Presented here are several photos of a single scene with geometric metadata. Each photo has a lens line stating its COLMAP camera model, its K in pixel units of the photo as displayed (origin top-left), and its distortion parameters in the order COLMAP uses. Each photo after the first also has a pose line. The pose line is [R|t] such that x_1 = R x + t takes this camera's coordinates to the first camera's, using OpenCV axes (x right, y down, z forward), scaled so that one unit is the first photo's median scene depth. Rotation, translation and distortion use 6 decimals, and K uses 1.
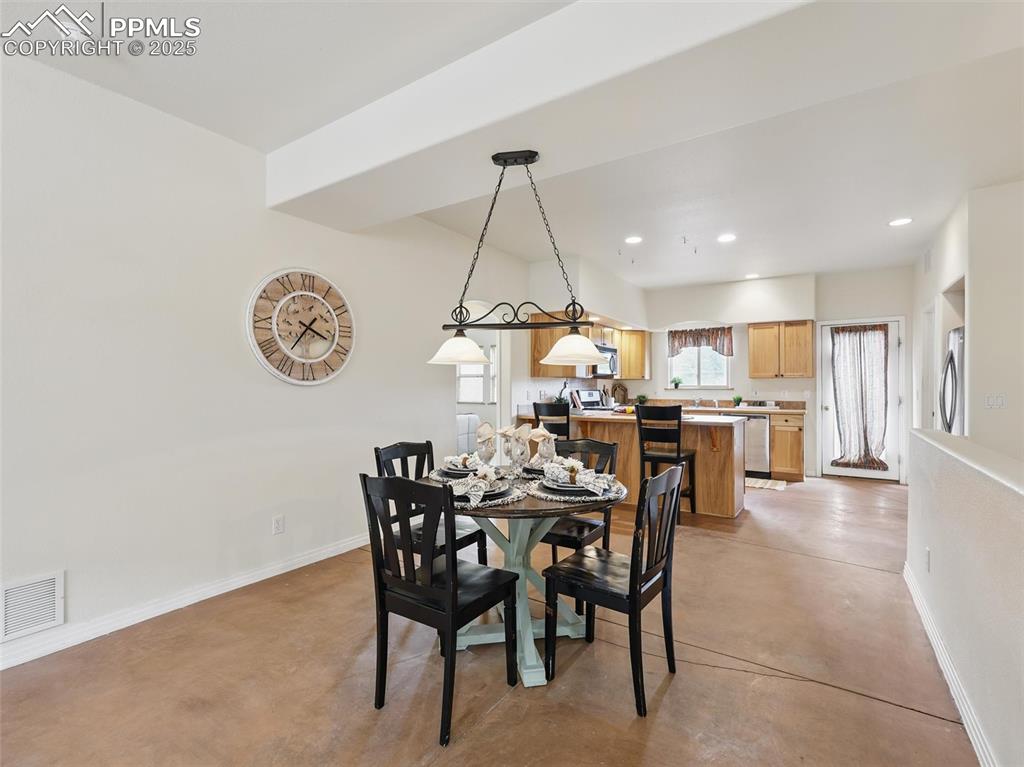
lens RADIAL K [[468.6, 0, 517.9], [0, 468.6, 386.2], [0, 0, 1]] dist [0.004625, -0.000887]
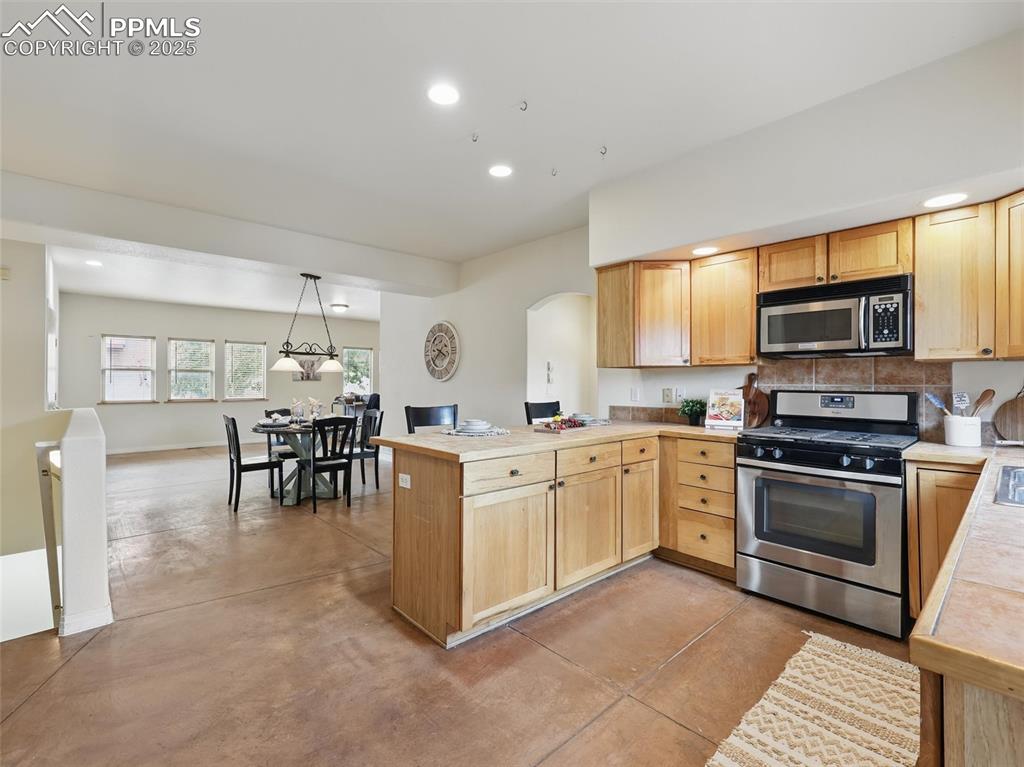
lens RADIAL K [[468.6, 0, 506.0], [0, 468.6, 379.0], [0, 0, 1]] dist [0.004625, -0.000887]
pose [[-0.245479, -0.004472, -0.969392, 0.527903], [0.000475, 0.999989, -0.004733, -0.000948], [0.969402, -0.001622, -0.245474, 0.674049]]
